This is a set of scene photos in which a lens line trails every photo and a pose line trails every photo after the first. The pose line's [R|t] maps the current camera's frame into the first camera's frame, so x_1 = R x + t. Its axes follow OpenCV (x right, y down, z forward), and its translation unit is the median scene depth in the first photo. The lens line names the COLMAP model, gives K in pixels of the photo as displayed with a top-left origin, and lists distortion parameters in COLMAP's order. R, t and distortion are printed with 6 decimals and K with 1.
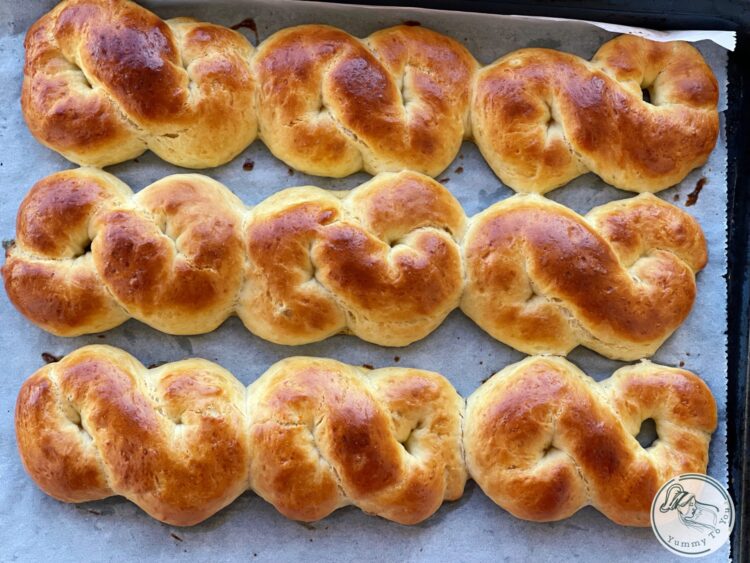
lens RADIAL K [[1393.1, 0, 374.9], [0, 1393.1, 280.7], [0, 0, 1]] dist [0.154409, 0.000000]
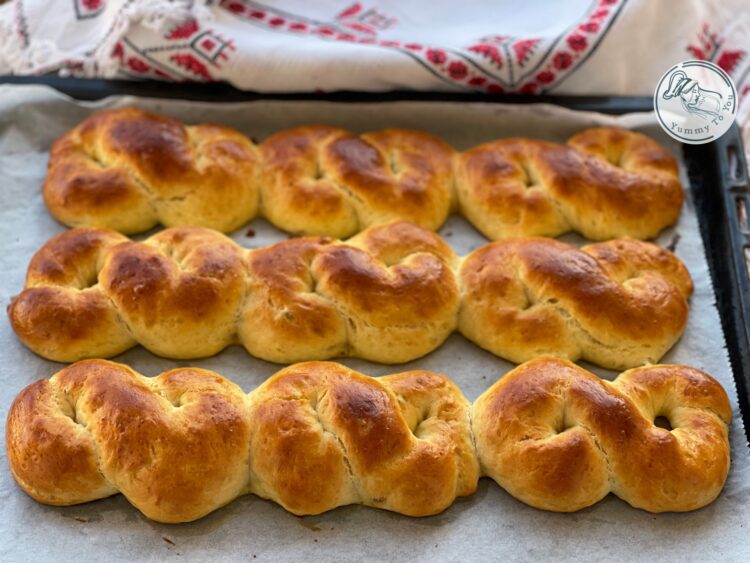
lens RADIAL K [[1393.1, 0, 374.5], [0, 1393.1, 280.2], [0, 0, 1]] dist [0.154409, 0.000000]
pose [[0.999157, -0.033883, 0.023189, -0.022851], [0.041059, 0.825555, -0.562826, 0.568491], [-0.000074, 0.563303, 0.826250, 0.147354]]
